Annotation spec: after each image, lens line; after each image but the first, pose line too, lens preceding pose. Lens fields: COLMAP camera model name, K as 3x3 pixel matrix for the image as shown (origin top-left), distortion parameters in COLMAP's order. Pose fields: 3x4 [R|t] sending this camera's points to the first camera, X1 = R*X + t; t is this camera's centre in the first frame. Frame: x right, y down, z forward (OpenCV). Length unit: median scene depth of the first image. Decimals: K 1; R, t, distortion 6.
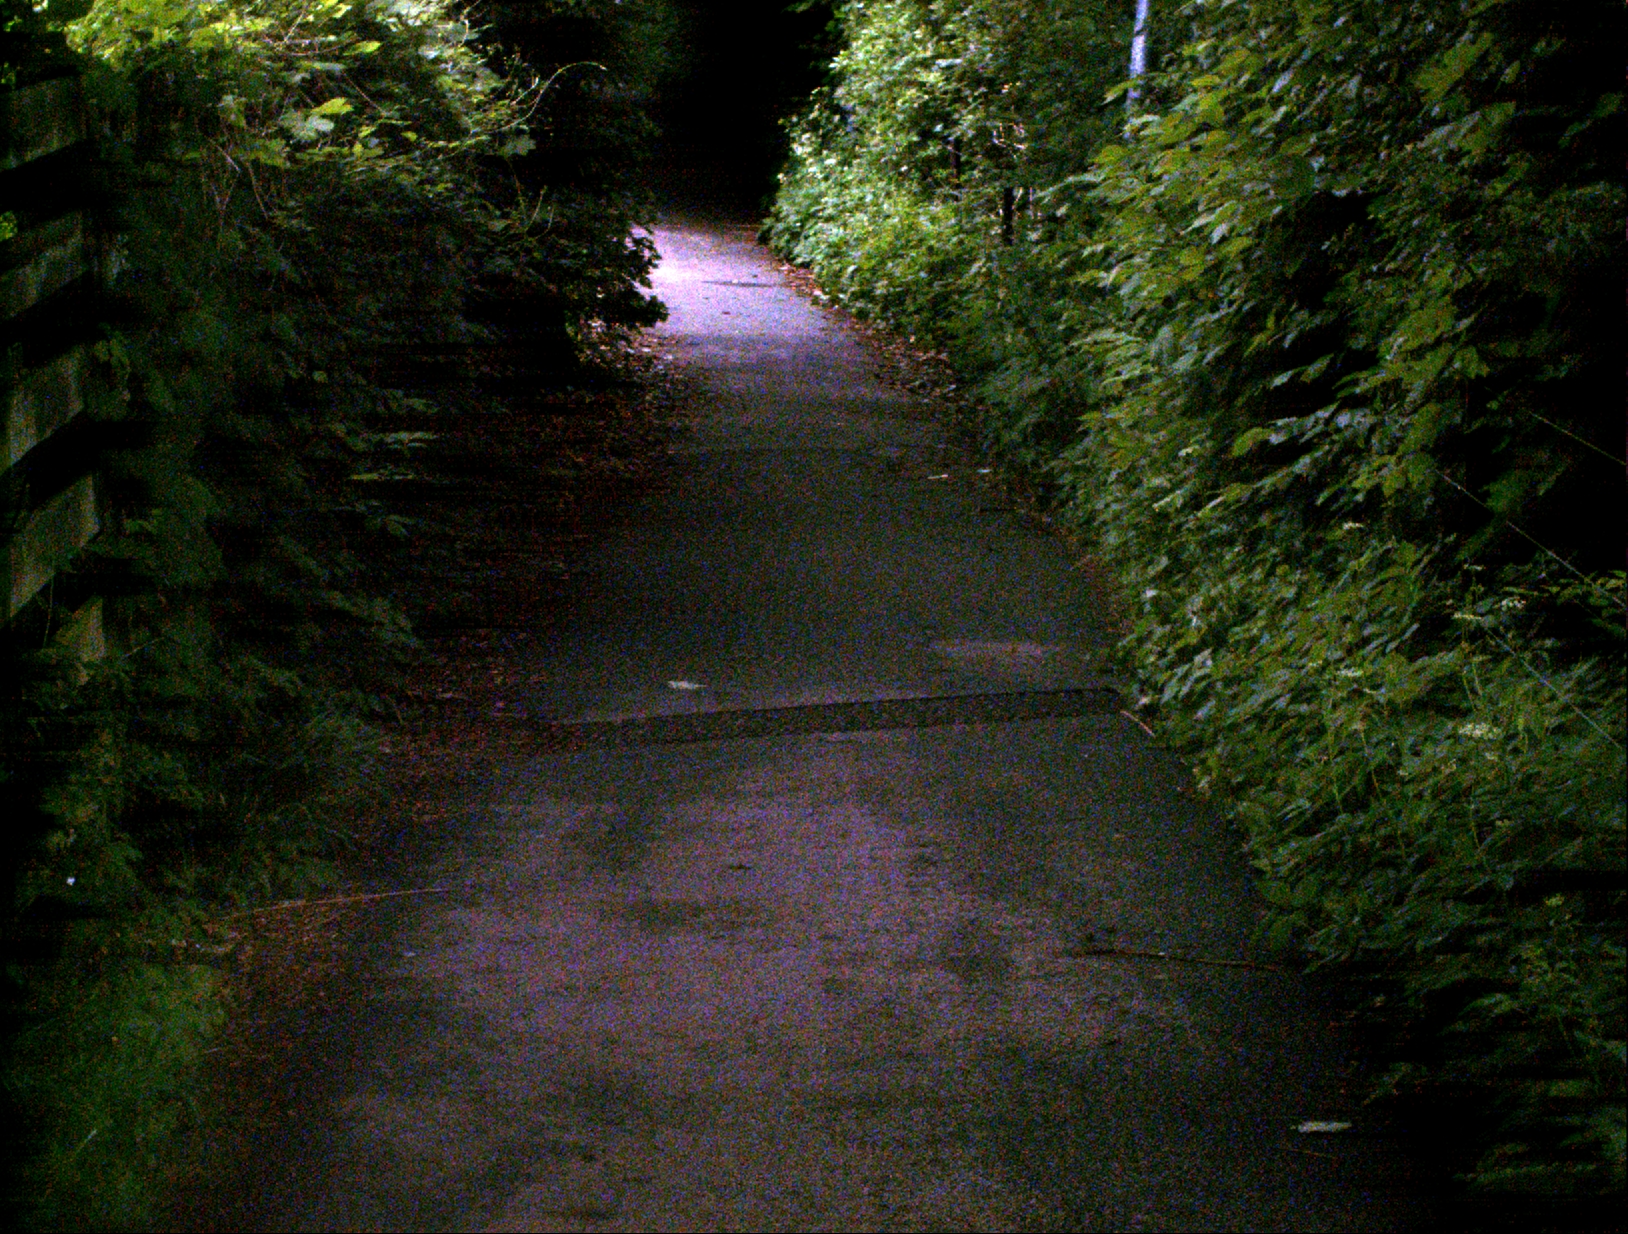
lens RADIAL K [[6164.3, 0, 814.0], [0, 6164.3, 617.0], [0, 0, 1]] dist [-0.335092, 0.875562]
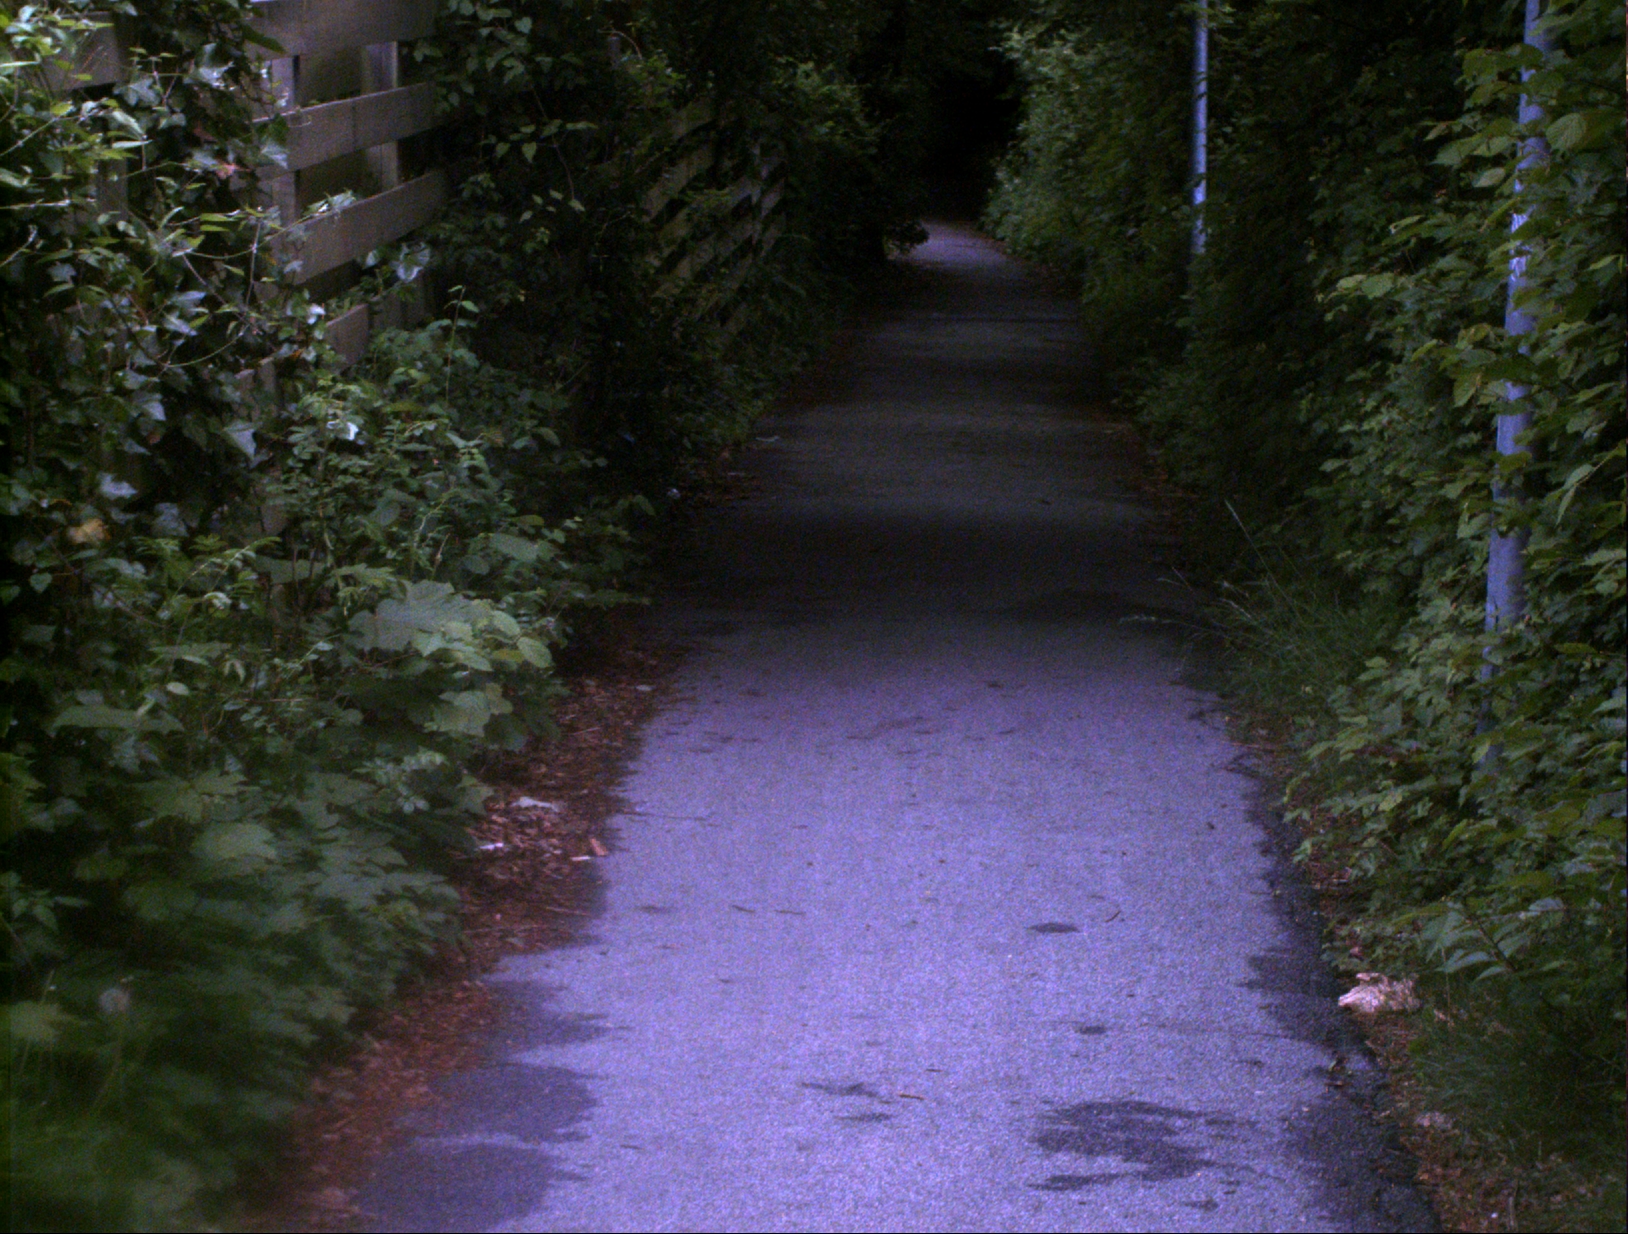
lens RADIAL K [[6164.3, 0, 814.0], [0, 6164.3, 617.0], [0, 0, 1]] dist [-0.335092, 0.875562]
pose [[0.999107, 0.018050, -0.038195, 0.016336], [-0.018605, 0.999726, -0.014238, 0.091082], [0.037928, 0.014936, 0.999169, -0.910827]]
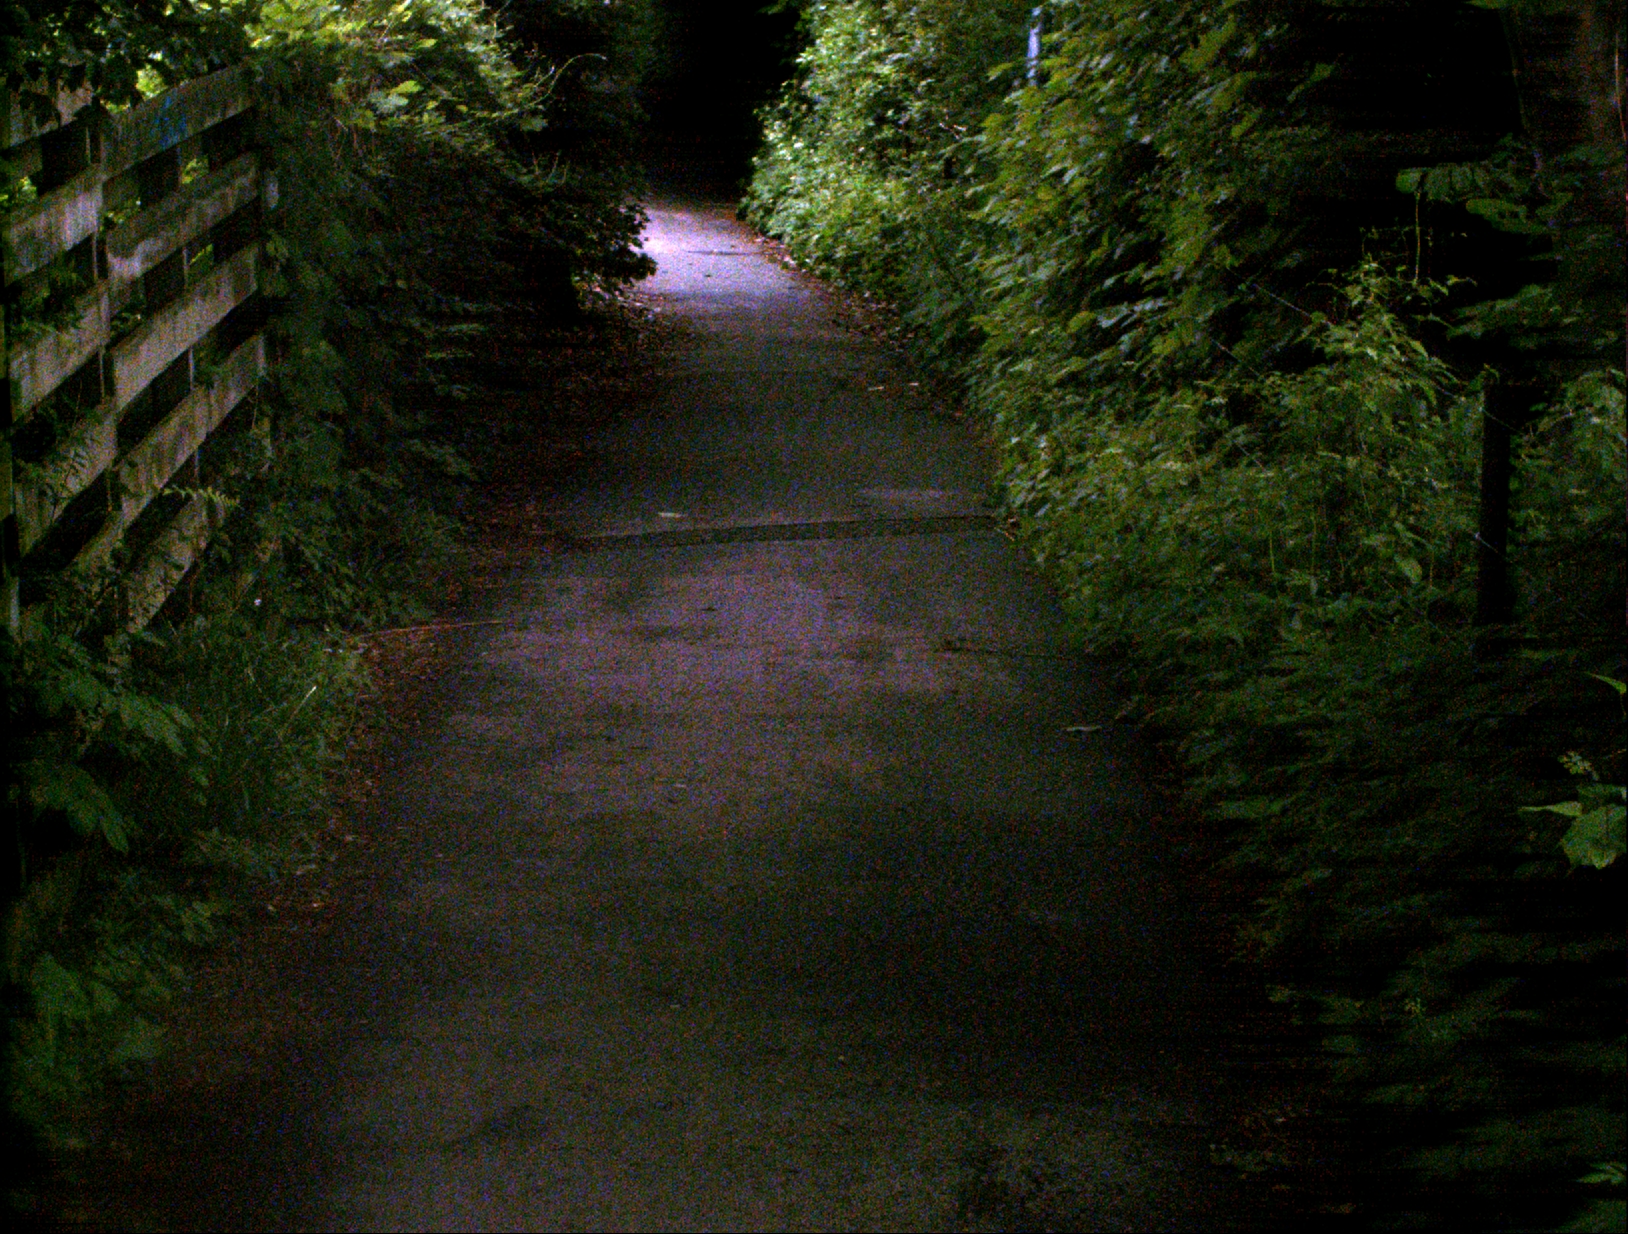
lens RADIAL K [[6164.3, 0, 814.0], [0, 6164.3, 617.0], [0, 0, 1]] dist [-0.335092, 0.875562]
pose [[0.999940, -0.010866, 0.001134, 0.003729], [0.010866, 0.999941, -0.000249, 0.014991], [-0.001131, 0.000261, 0.999999, -0.151698]]
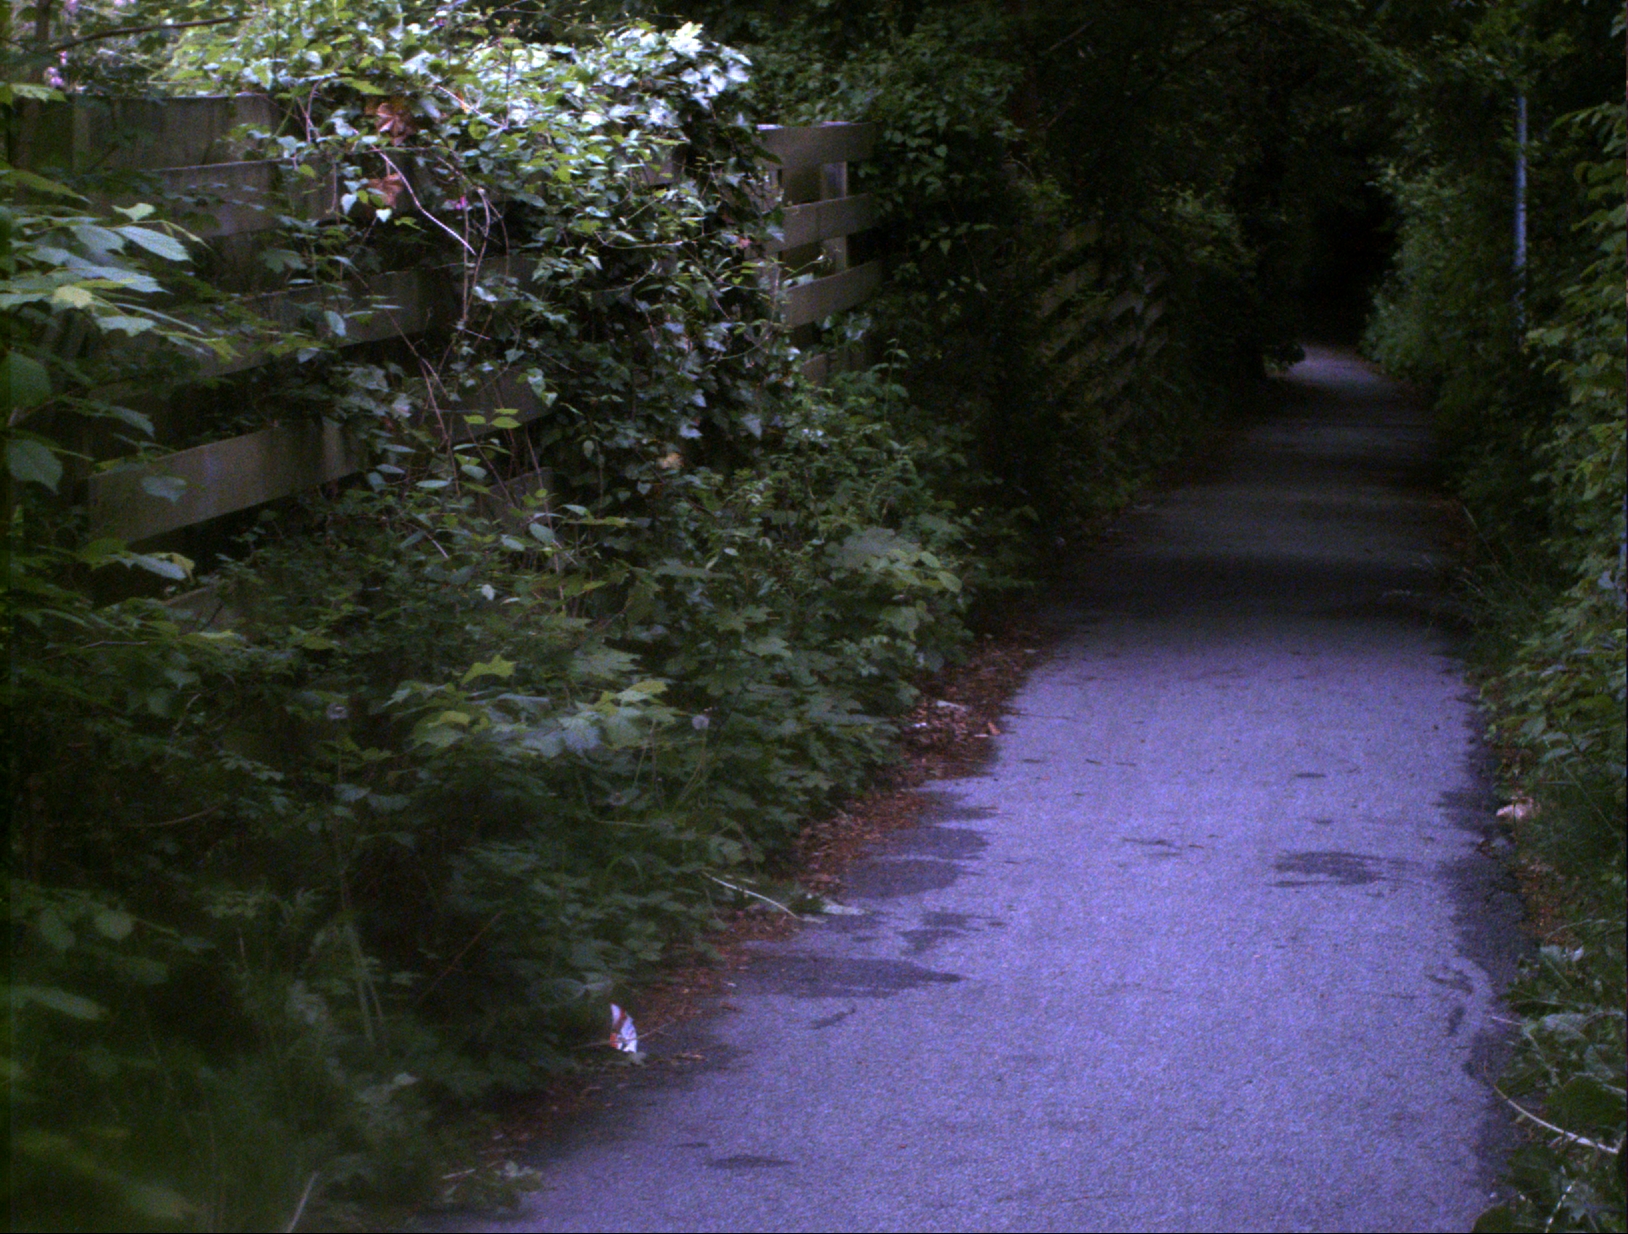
lens RADIAL K [[6164.3, 0, 814.0], [0, 6164.3, 617.0], [0, 0, 1]] dist [-0.335092, 0.875562]
pose [[0.994328, 0.021722, -0.104114, 0.028474], [-0.025536, 0.999045, -0.035447, 0.109135], [0.103244, 0.037905, 0.993934, -1.061649]]
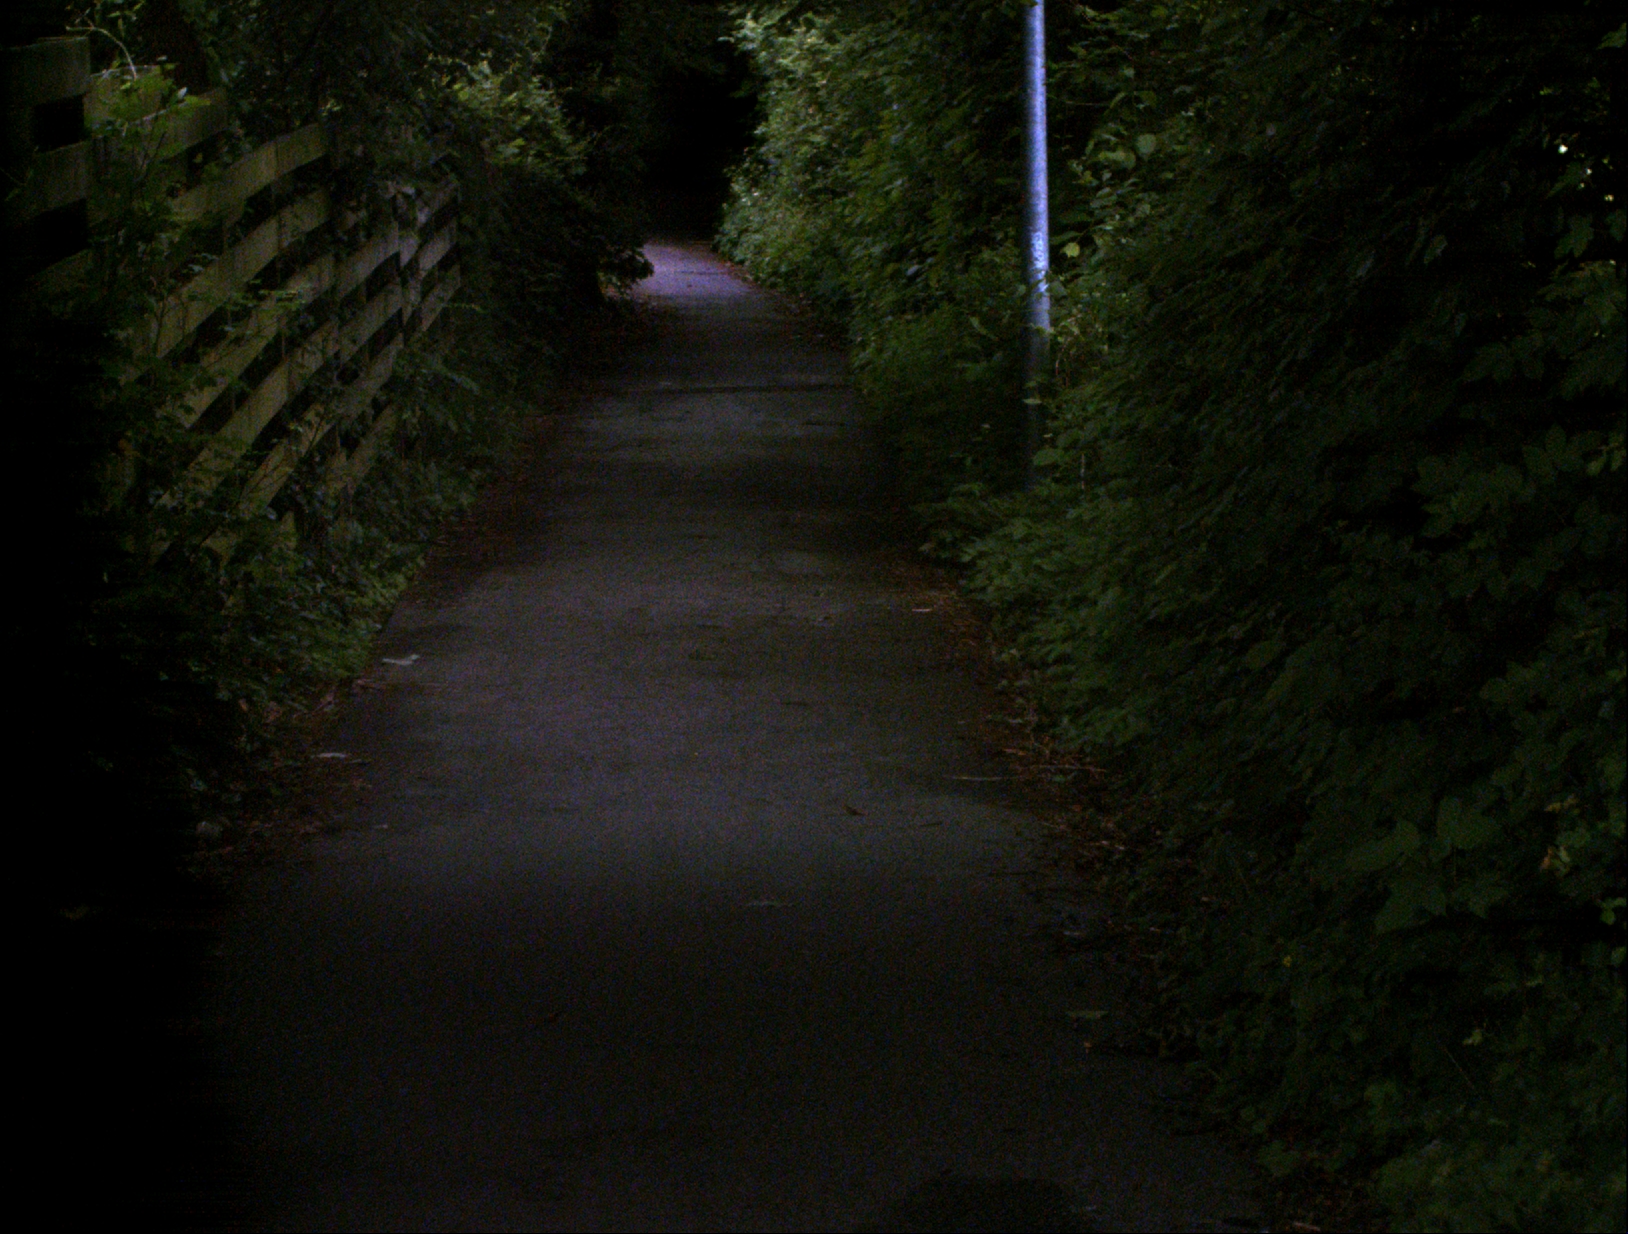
lens RADIAL K [[6164.3, 0, 814.0], [0, 6164.3, 617.0], [0, 0, 1]] dist [-0.335092, 0.875562]
pose [[0.999894, -0.014141, 0.003440, 0.011672], [0.014185, 0.999814, -0.013067, 0.058718], [-0.003255, 0.013114, 0.999909, -0.607901]]
